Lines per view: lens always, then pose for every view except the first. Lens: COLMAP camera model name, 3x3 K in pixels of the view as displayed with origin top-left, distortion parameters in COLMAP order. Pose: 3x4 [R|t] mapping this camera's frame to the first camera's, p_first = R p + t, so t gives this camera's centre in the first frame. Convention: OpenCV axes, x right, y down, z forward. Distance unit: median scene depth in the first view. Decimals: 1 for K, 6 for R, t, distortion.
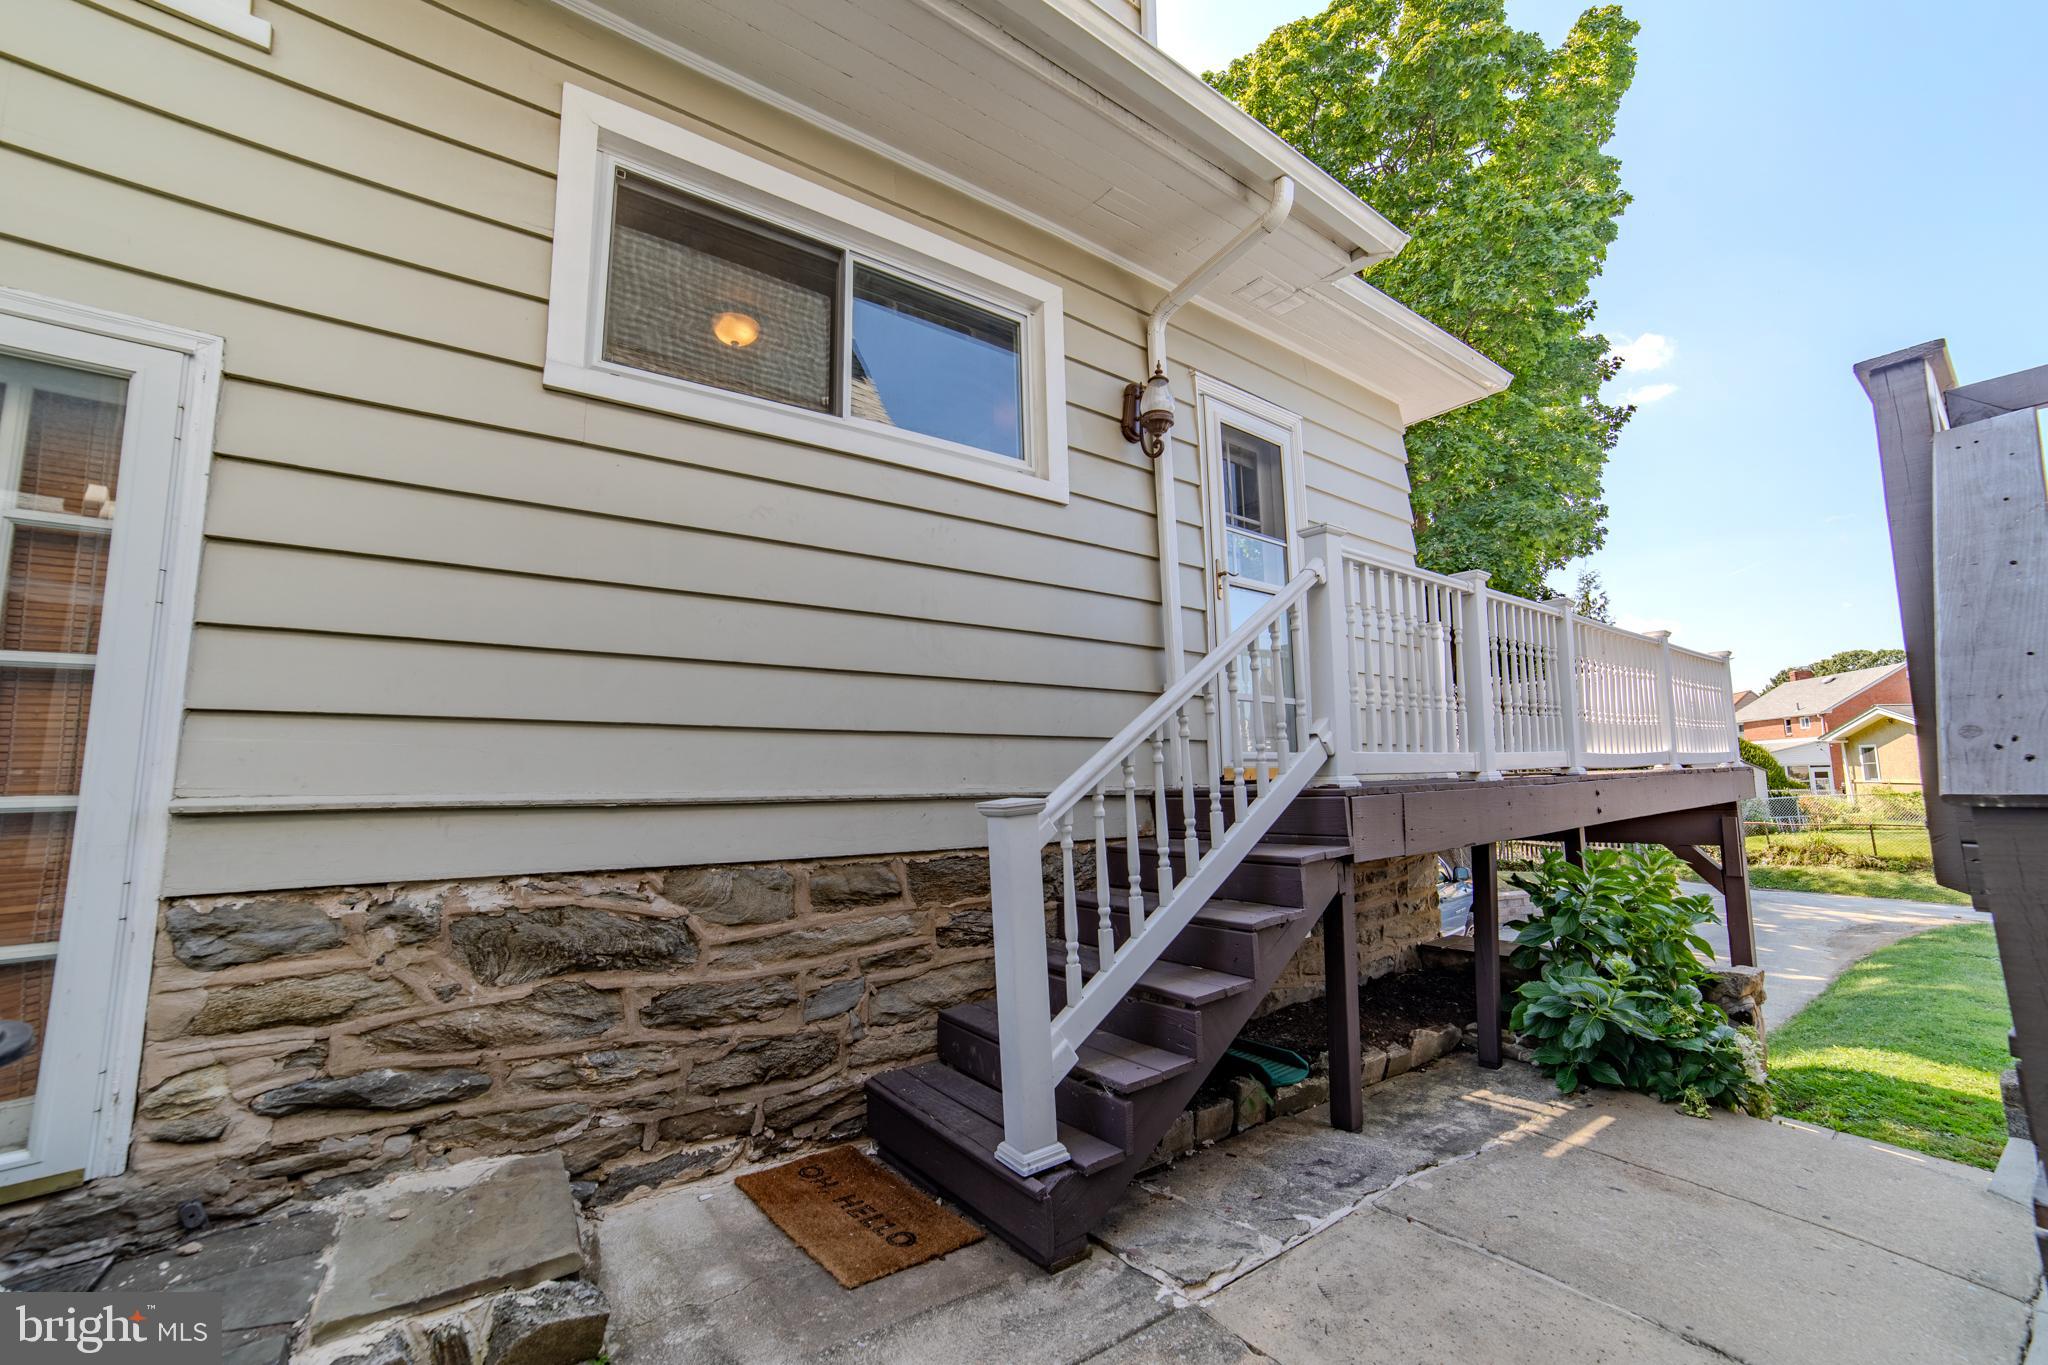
lens RADIAL K [[820.4, 0, 1028.6], [0, 820.4, 681.8], [0, 0, 1]] dist [-0.074873, 0.033009]
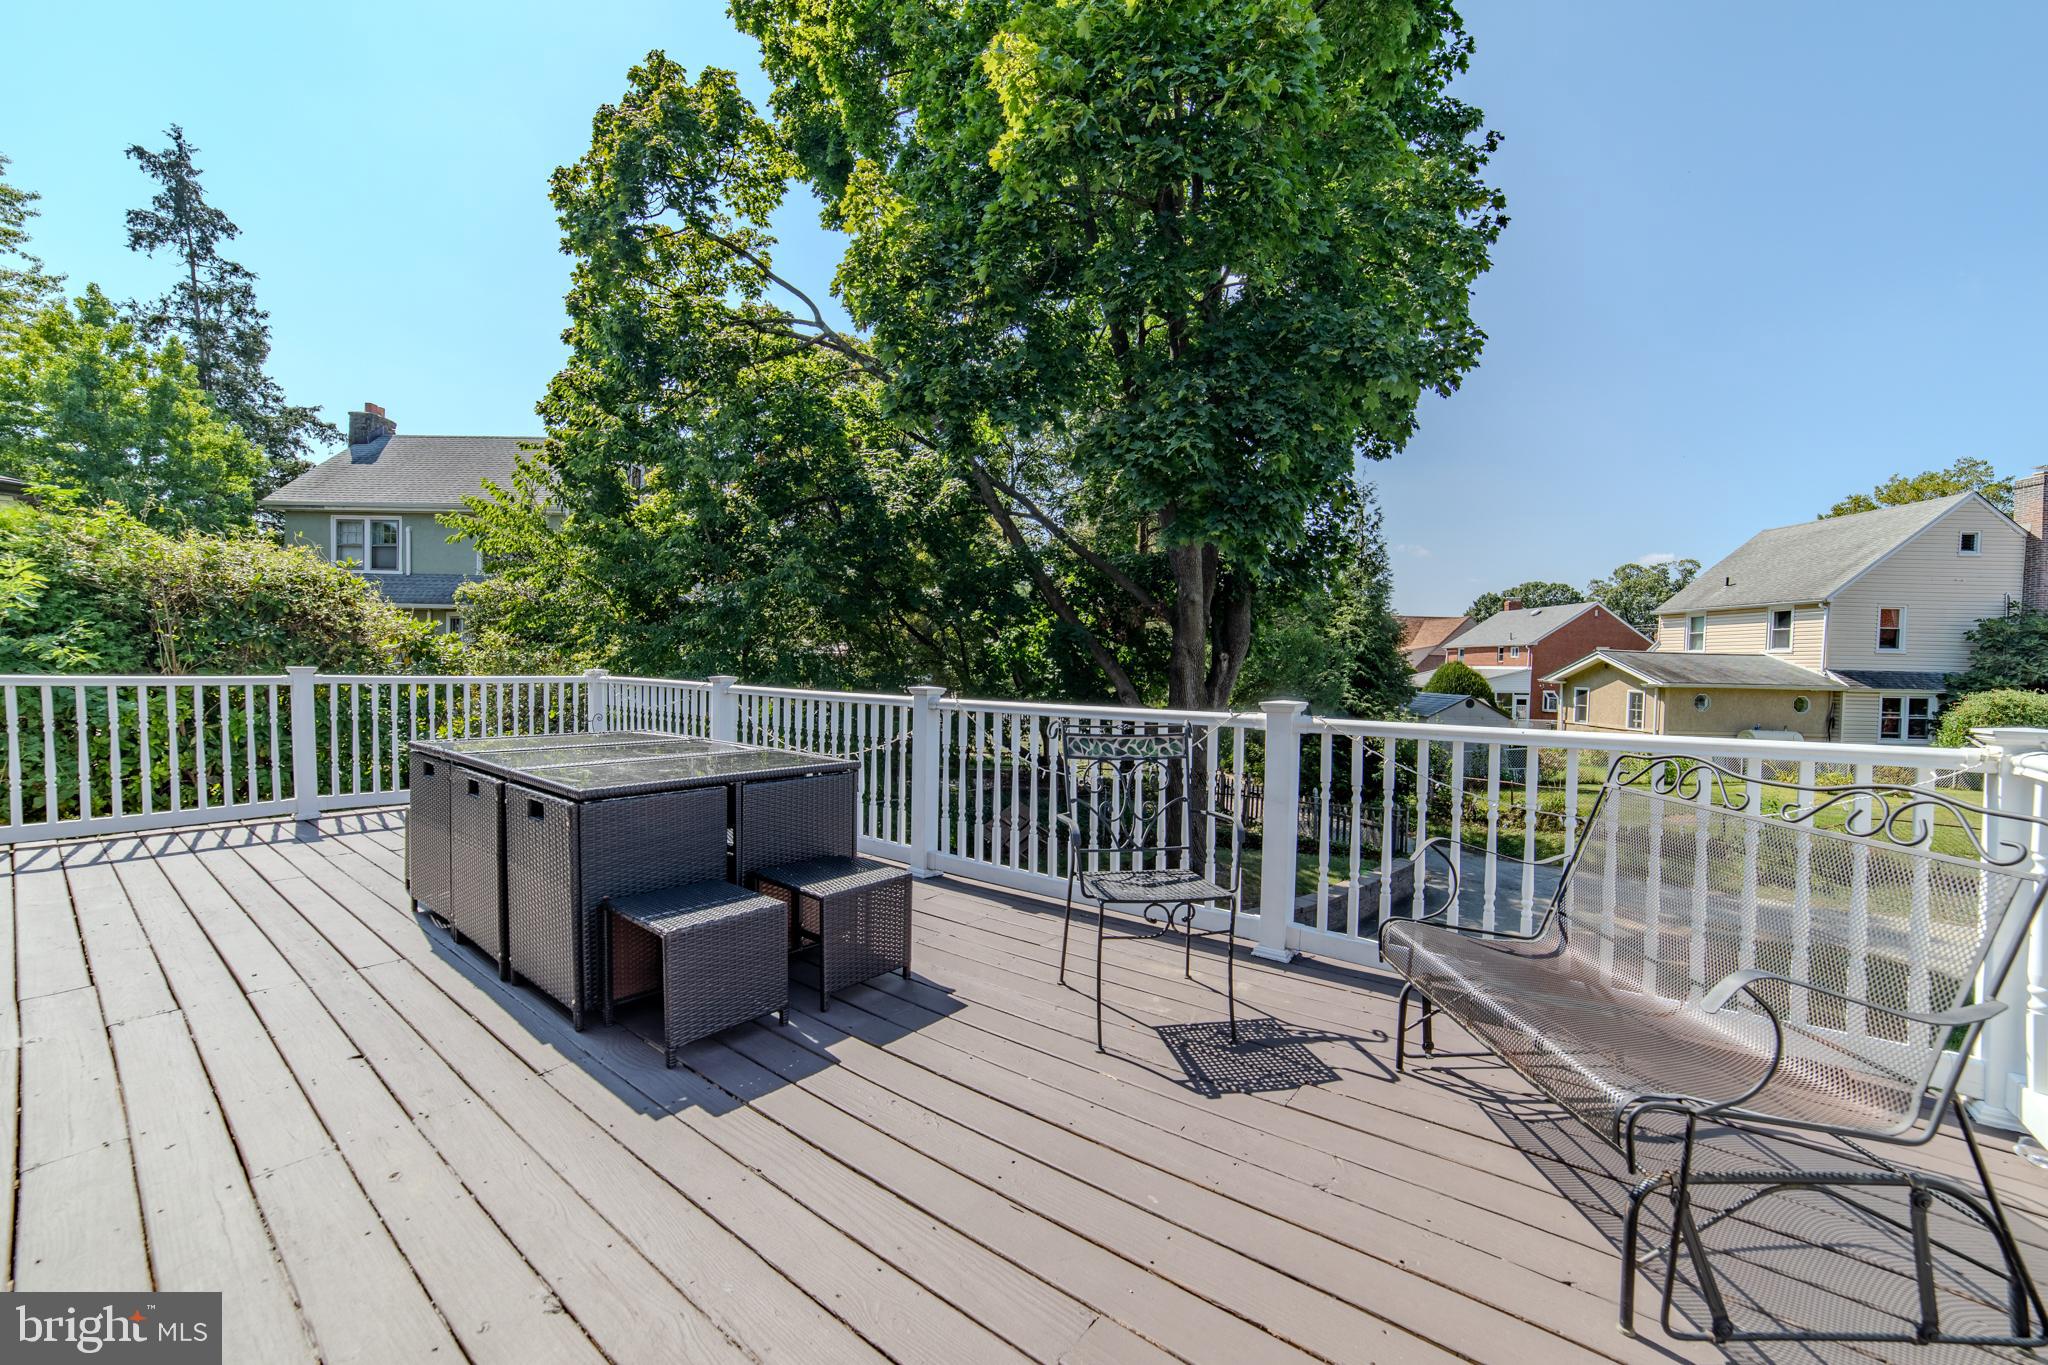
lens RADIAL K [[820.4, 0, 1028.6], [0, 820.4, 681.8], [0, 0, 1]] dist [-0.074873, 0.033009]
pose [[0.964560, 0.029646, 0.262193, 0.110033], [-0.067216, 0.988494, 0.135505, -0.017816], [-0.255159, -0.148326, 0.955454, 0.200390]]
